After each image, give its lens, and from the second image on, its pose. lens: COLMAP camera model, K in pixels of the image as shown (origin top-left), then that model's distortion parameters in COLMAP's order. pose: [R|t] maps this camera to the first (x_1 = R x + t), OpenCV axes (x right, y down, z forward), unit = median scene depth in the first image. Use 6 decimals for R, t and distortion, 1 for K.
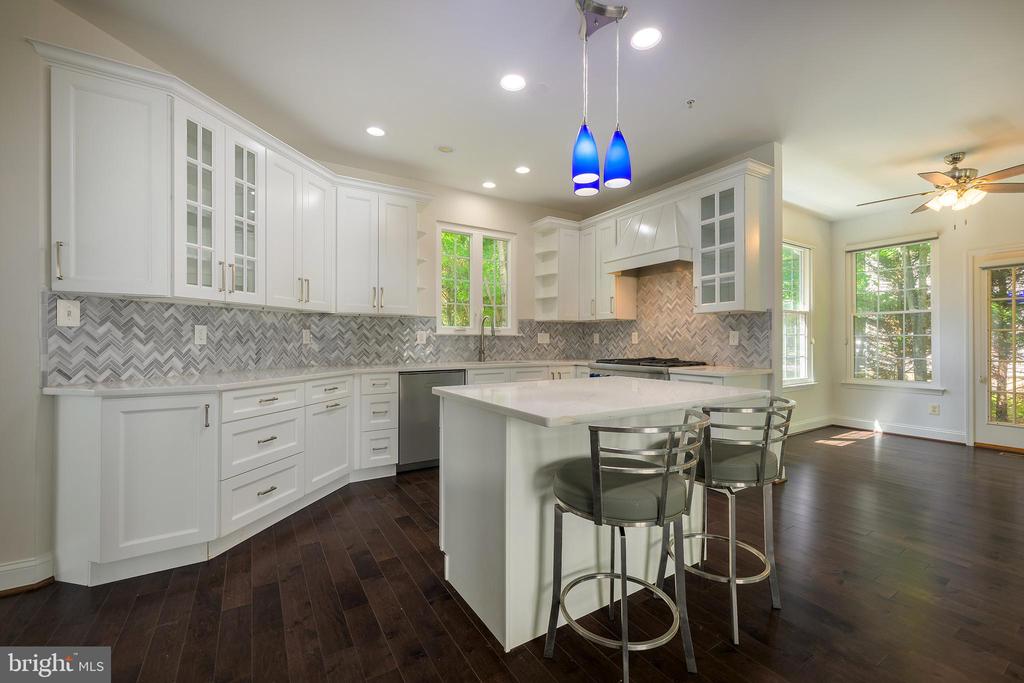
lens RADIAL K [[416.2, 0, 519.0], [0, 416.2, 337.4], [0, 0, 1]] dist [-0.000929, 0.000054]
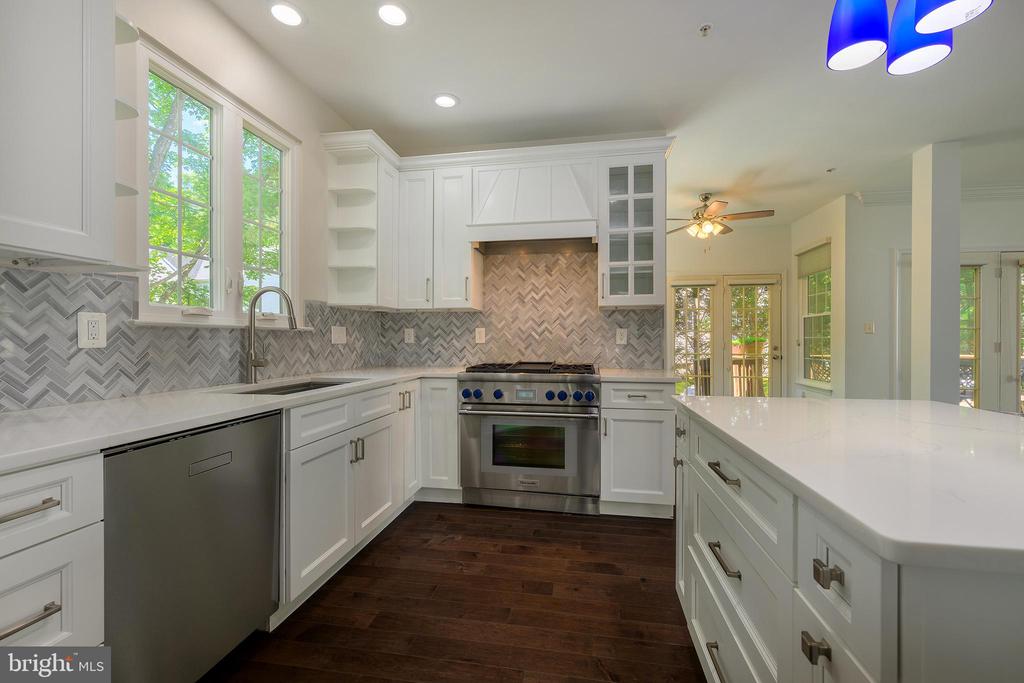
lens RADIAL K [[416.2, 0, 519.2], [0, 416.2, 339.7], [0, 0, 1]] dist [-0.000929, 0.000054]
pose [[0.667044, -0.001349, 0.745017, -0.299981], [-0.007091, 0.999942, 0.008159, 0.003090], [-0.744984, -0.010726, 0.666996, 0.571736]]
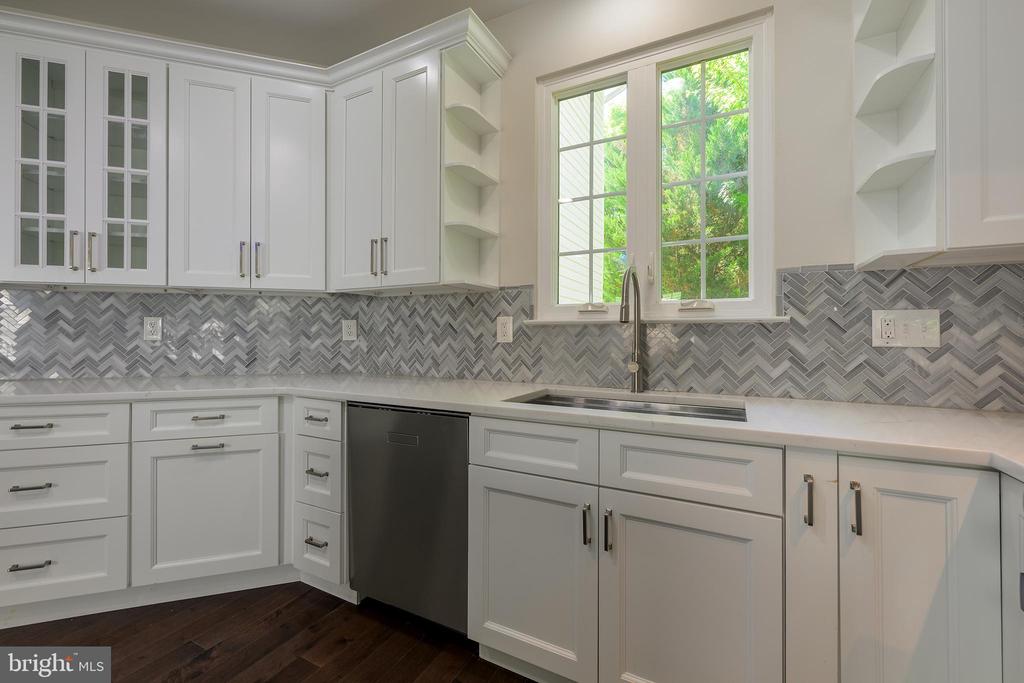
lens RADIAL K [[416.2, 0, 520.0], [0, 416.2, 334.1], [0, 0, 1]] dist [-0.000929, 0.000054]
pose [[0.506989, -0.003723, -0.861944, 0.234196], [0.005464, 0.999984, -0.001105, 0.006989], [0.861935, -0.004149, 0.507002, 0.897918]]
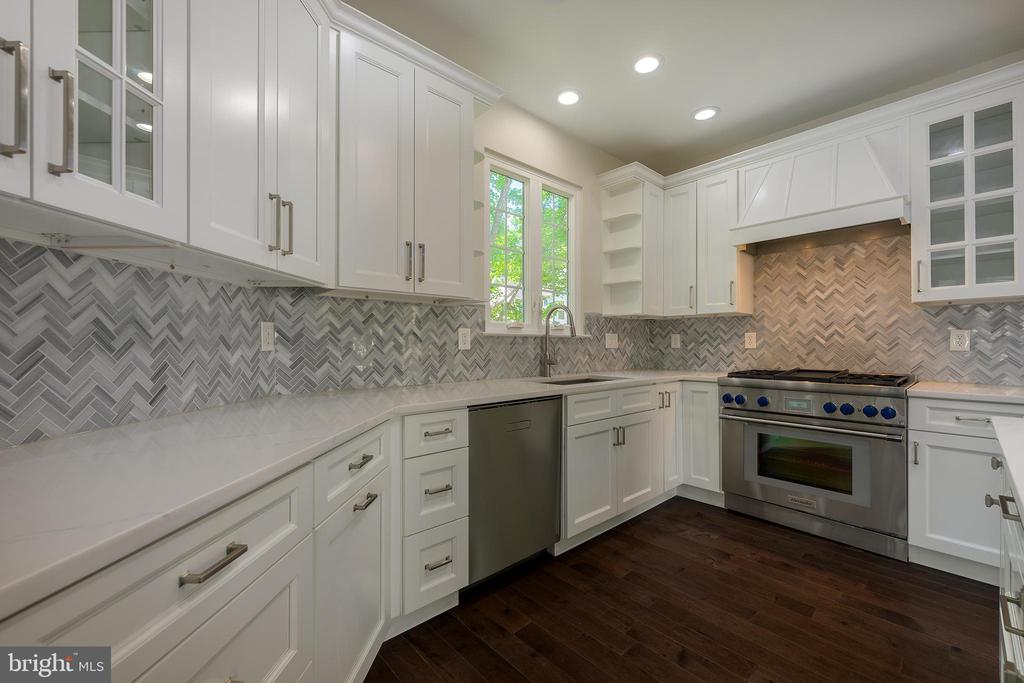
lens RADIAL K [[416.2, 0, 521.4], [0, 416.2, 342.7], [0, 0, 1]] dist [-0.000929, 0.000054]
pose [[0.984358, -0.000534, 0.176181, -0.303436], [-0.000229, 0.999991, 0.004313, 0.003282], [-0.176182, -0.004286, 0.984348, 0.466248]]
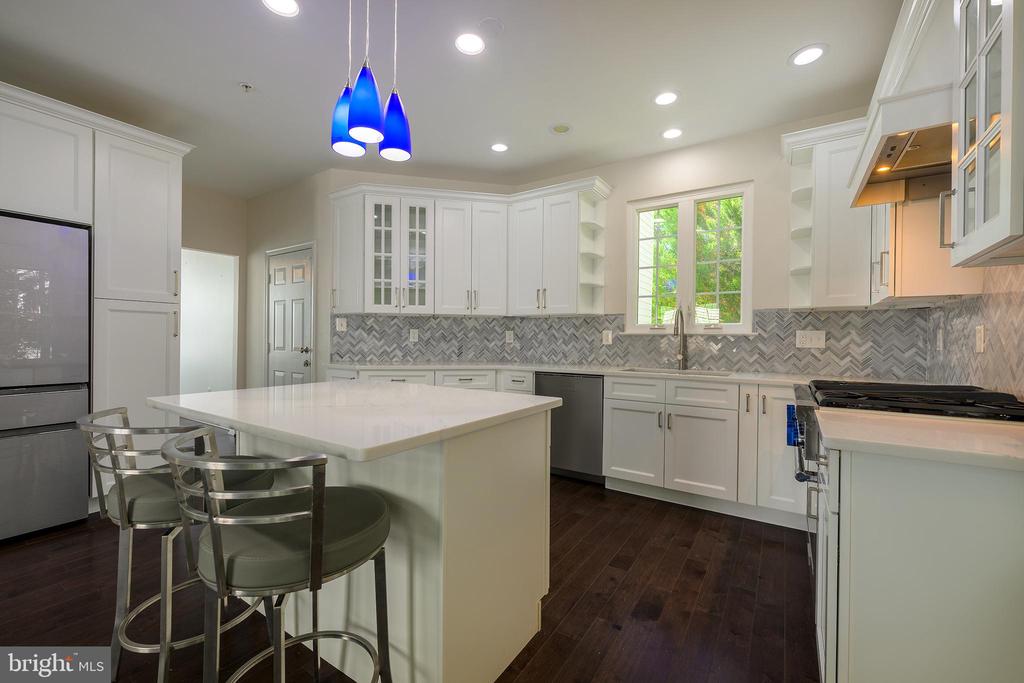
lens RADIAL K [[416.2, 0, 518.0], [0, 416.2, 343.3], [0, 0, 1]] dist [-0.000929, 0.000054]
pose [[0.422174, 0.011252, -0.906445, 0.591258], [-0.002514, 0.999934, 0.011242, 0.003603], [0.906511, -0.002467, 0.422174, 0.518152]]
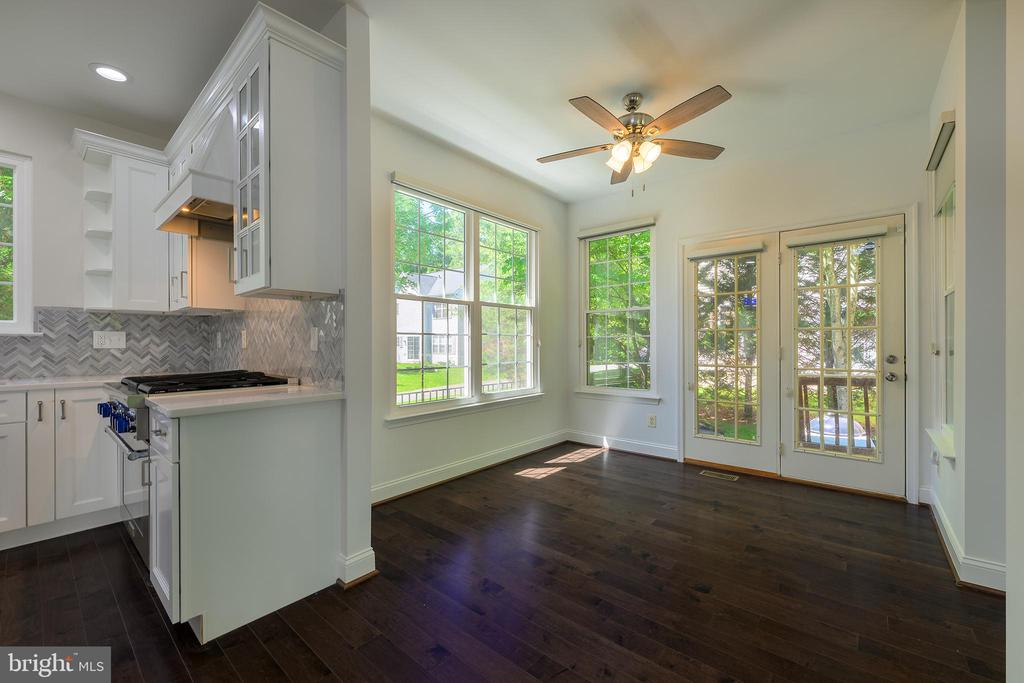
lens RADIAL K [[416.2, 0, 514.5], [0, 416.2, 341.7], [0, 0, 1]] dist [-0.000929, 0.000054]
pose [[0.954812, -0.001915, 0.297203, 0.622134], [0.000200, 0.999983, 0.005800, 0.002091], [-0.297209, -0.005479, 0.954797, 0.340212]]
